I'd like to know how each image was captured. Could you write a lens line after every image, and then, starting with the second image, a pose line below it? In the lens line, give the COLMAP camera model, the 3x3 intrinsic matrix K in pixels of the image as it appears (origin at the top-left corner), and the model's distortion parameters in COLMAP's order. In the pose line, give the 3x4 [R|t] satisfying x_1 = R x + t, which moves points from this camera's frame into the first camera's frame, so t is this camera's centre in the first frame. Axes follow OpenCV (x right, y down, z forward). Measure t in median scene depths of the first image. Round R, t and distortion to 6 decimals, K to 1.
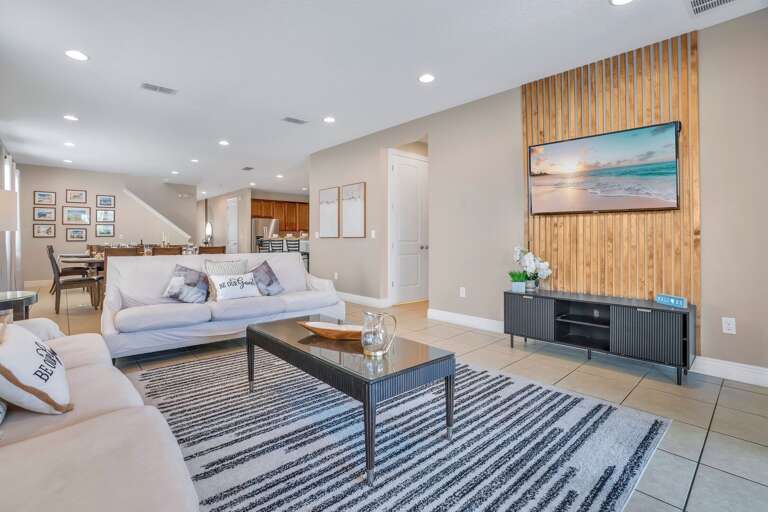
lens RADIAL K [[356.6, 0, 383.7], [0, 356.6, 228.5], [0, 0, 1]] dist [-0.040955, 0.000334]
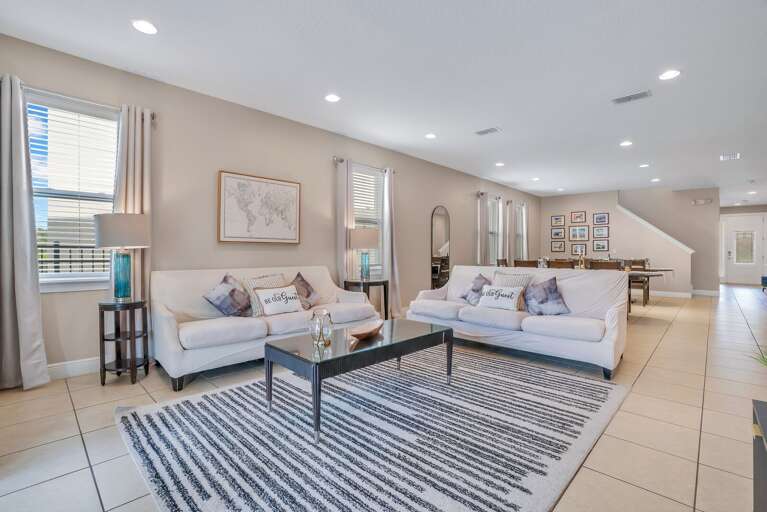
lens RADIAL K [[361.0, 0, 381.7], [0, 361.0, 240.7], [0, 0, 1]] dist [-0.043684, 0.000584]
pose [[0.065400, -0.029716, -0.997417, 0.924382], [0.022901, 0.999338, -0.028271, 0.023245], [0.997596, -0.020993, 0.066037, 0.822870]]
